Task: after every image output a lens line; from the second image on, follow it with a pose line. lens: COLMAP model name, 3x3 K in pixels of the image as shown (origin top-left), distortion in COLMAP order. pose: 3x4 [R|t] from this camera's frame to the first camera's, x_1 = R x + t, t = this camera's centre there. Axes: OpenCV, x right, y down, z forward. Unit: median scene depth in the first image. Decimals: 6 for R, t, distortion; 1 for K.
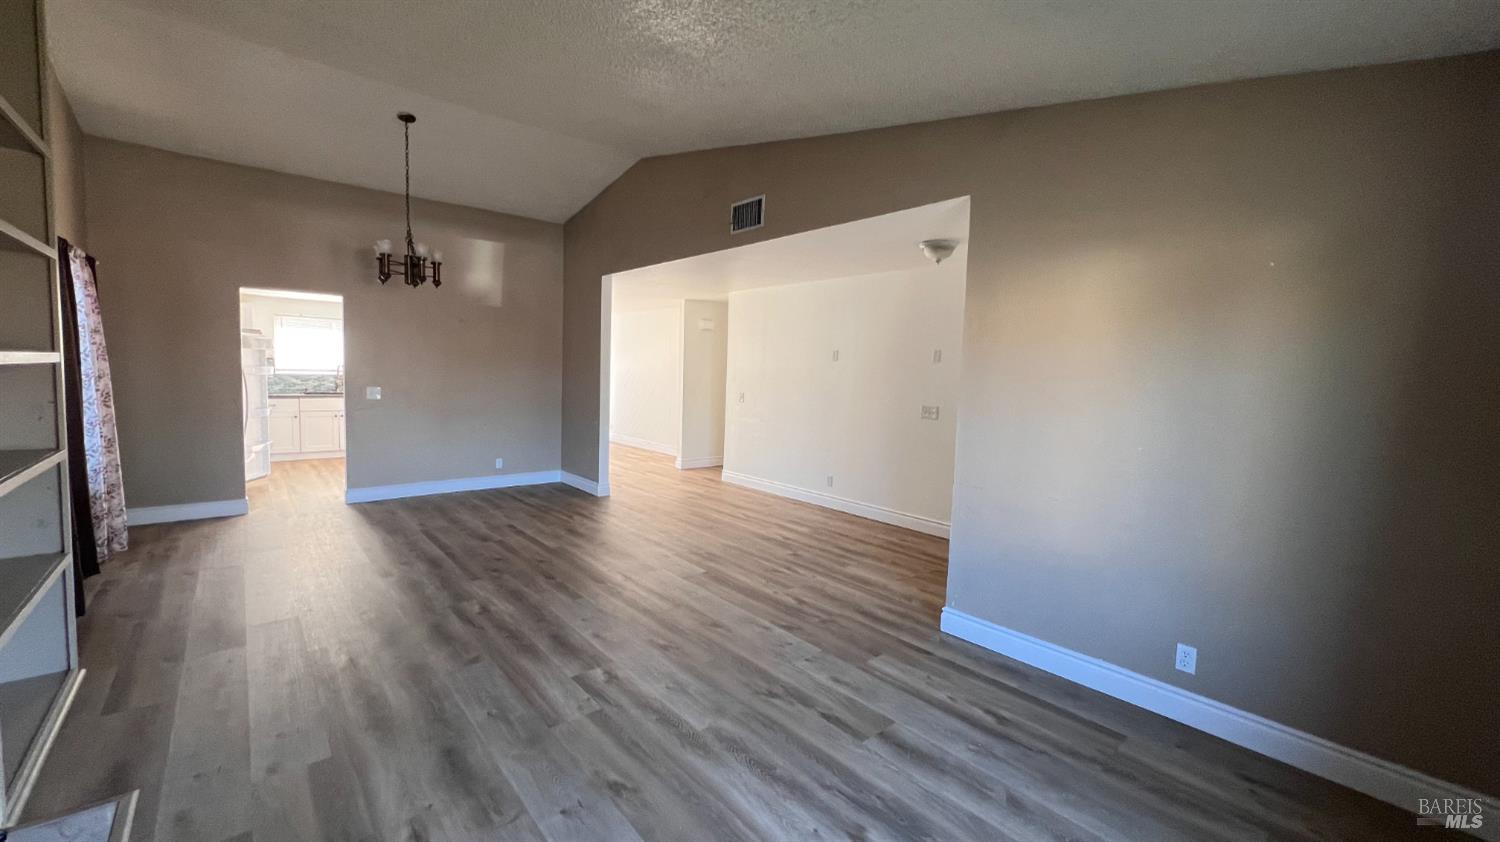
lens RADIAL K [[600.0, 0, 743.0], [0, 600.0, 431.9], [0, 0, 1]] dist [0.000397, 0.000095]
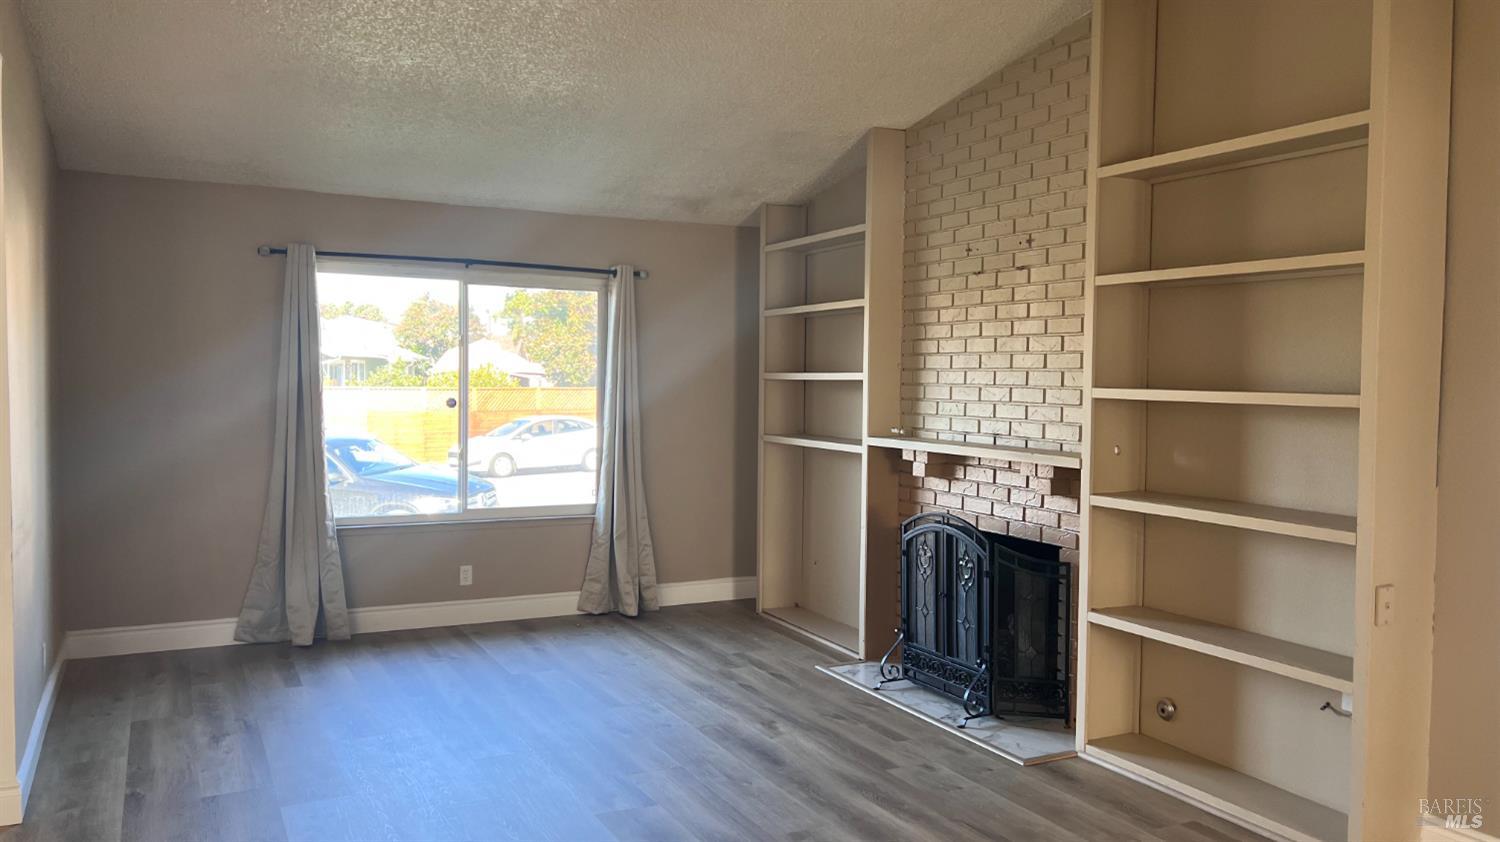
lens RADIAL K [[1060.9, 0, 759.6], [0, 1060.9, 415.4], [0, 0, 1]] dist [0.000363, -0.006038]
pose [[-0.973396, -0.056644, 0.222019, -0.516554], [-0.021632, 0.987352, 0.157061, -0.207918], [-0.228107, 0.148080, -0.962310, 1.652945]]
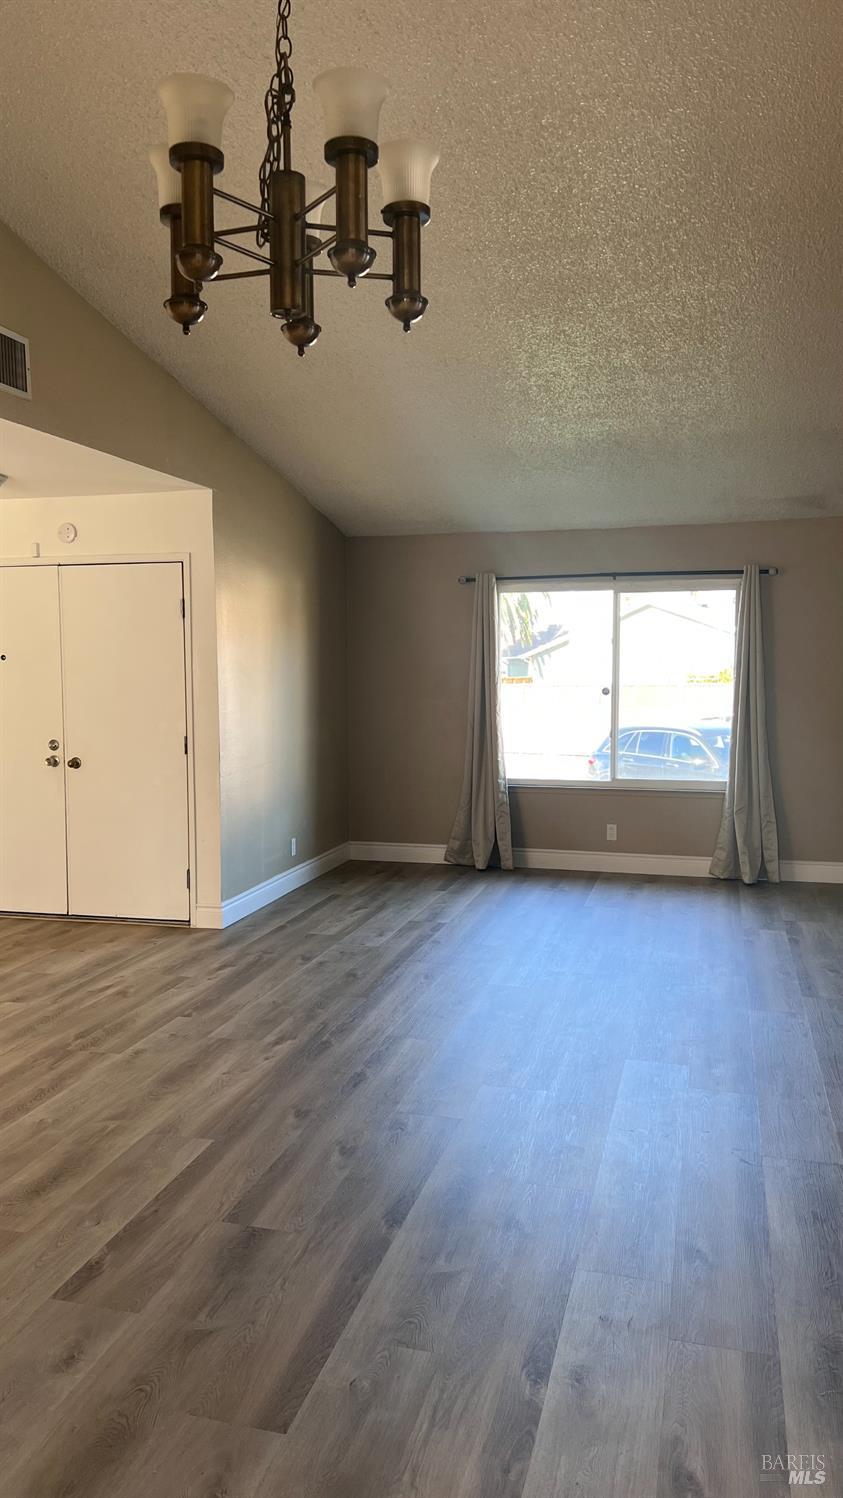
lens RADIAL K [[1059.4, 0, 418.8], [0, 1059.4, 751.5], [0, 0, 1]] dist [0.000363, -0.006038]
pose [[-0.558008, -0.090877, 0.824845, -1.204381], [0.081288, 0.983219, 0.163318, -0.202519], [-0.825845, 0.158183, -0.541257, 1.567121]]
